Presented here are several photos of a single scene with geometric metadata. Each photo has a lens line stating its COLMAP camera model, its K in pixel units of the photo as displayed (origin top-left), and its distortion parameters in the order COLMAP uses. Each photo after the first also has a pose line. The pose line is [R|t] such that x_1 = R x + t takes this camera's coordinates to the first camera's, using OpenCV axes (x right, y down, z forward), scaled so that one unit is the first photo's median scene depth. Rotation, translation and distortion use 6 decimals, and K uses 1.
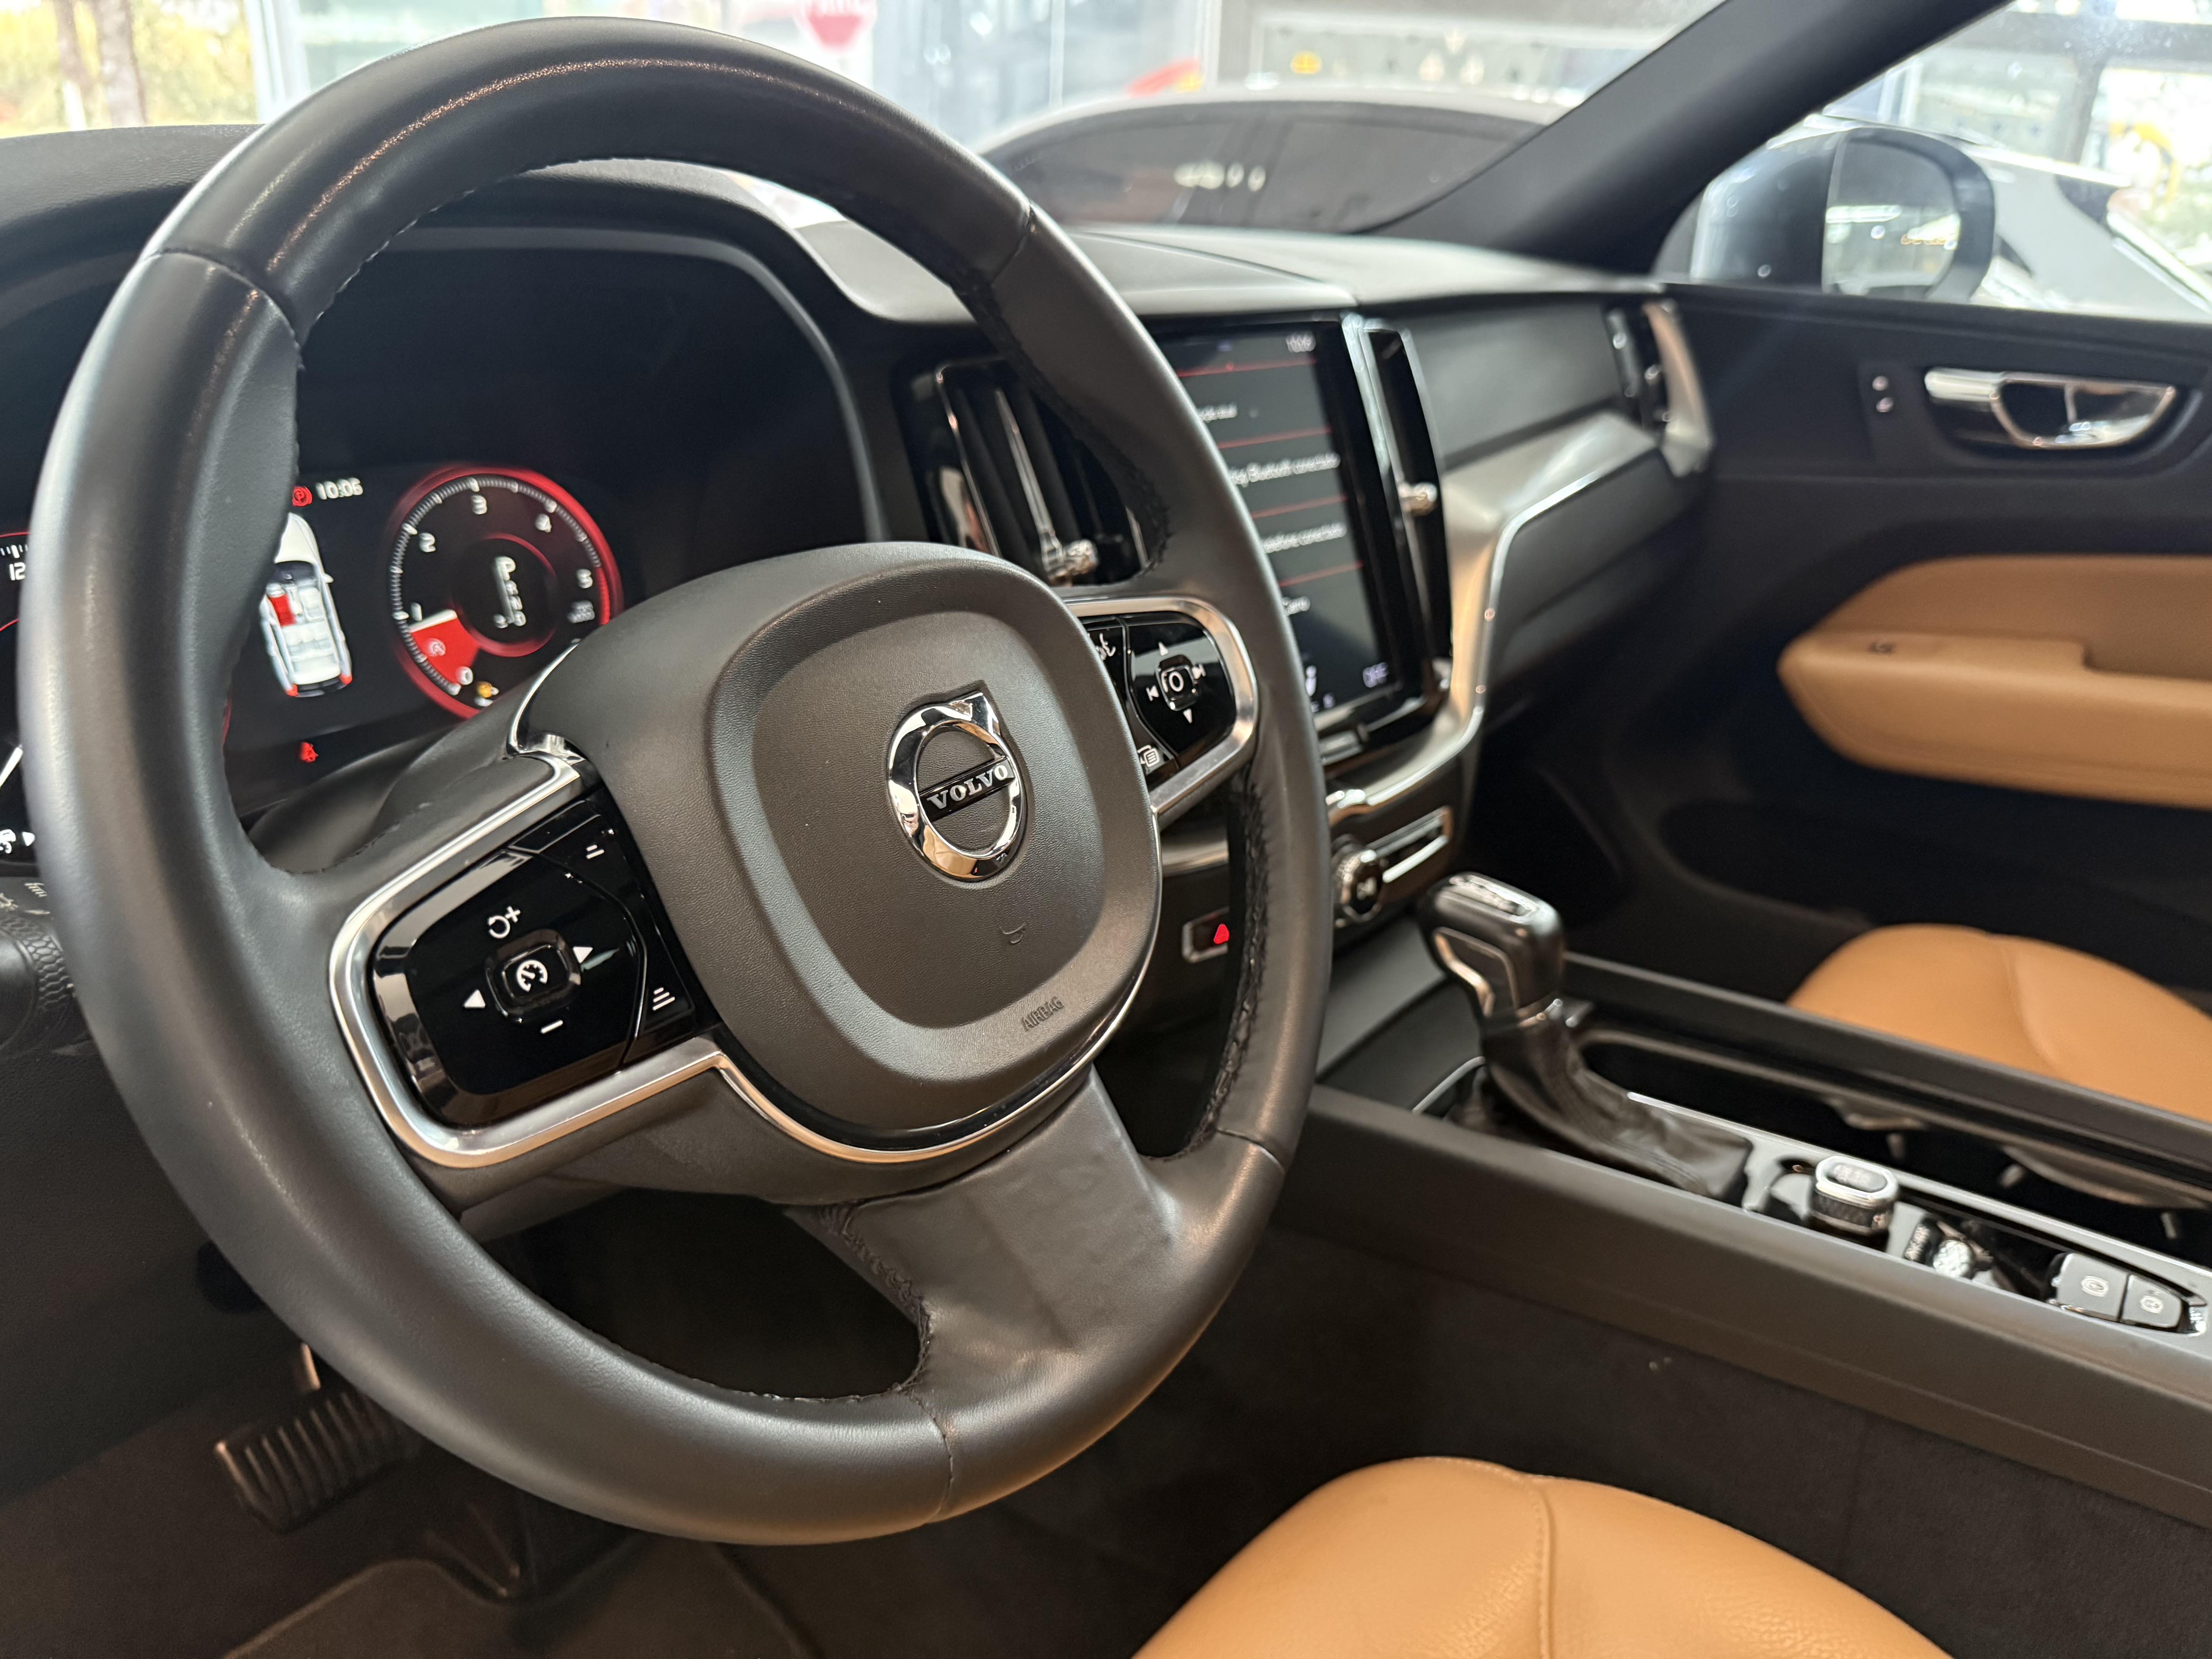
lens RADIAL K [[1603.5, 0, 1106.0], [0, 1603.5, 829.5], [0, 0, 1]] dist [-0.068558, 0.030999]
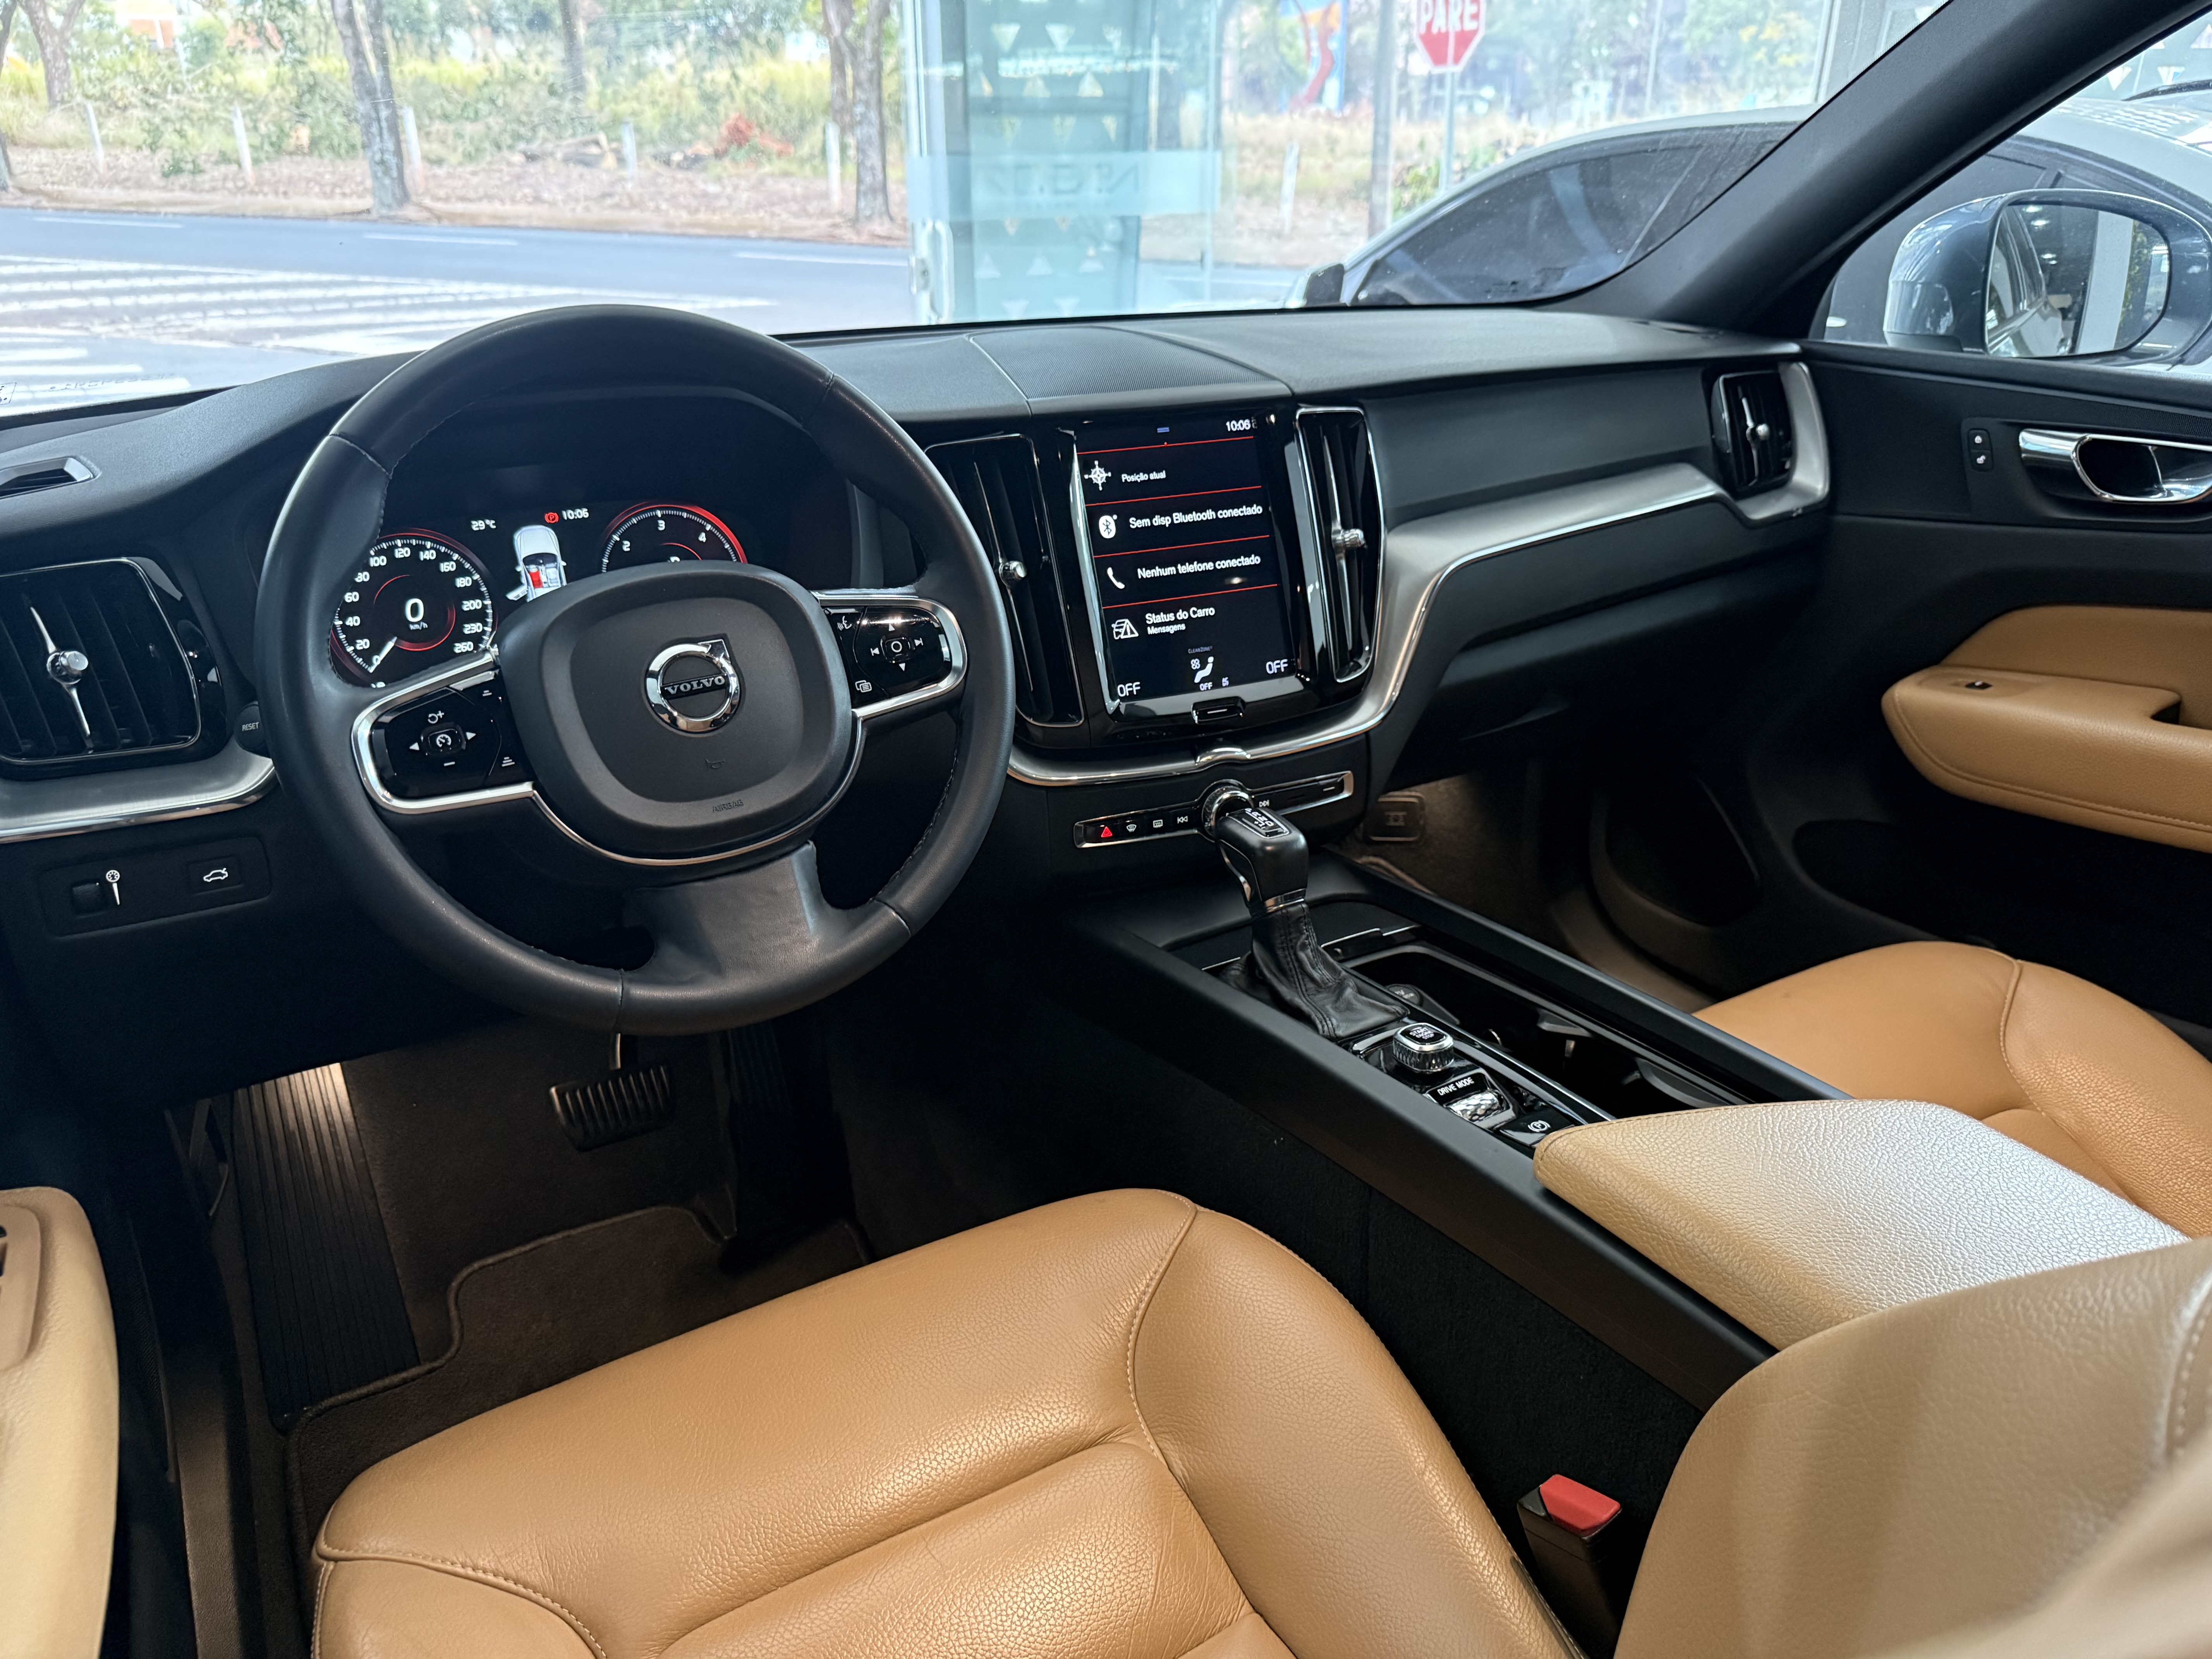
lens RADIAL K [[1517.0, 0, 1106.0], [0, 1517.0, 829.5], [0, 0, 1]] dist [0.000240, -0.000755]
pose [[0.928278, 0.105213, -0.356694, 0.476927], [-0.102176, 0.994389, 0.027405, 0.021506], [0.357575, 0.011006, 0.933819, -0.258884]]
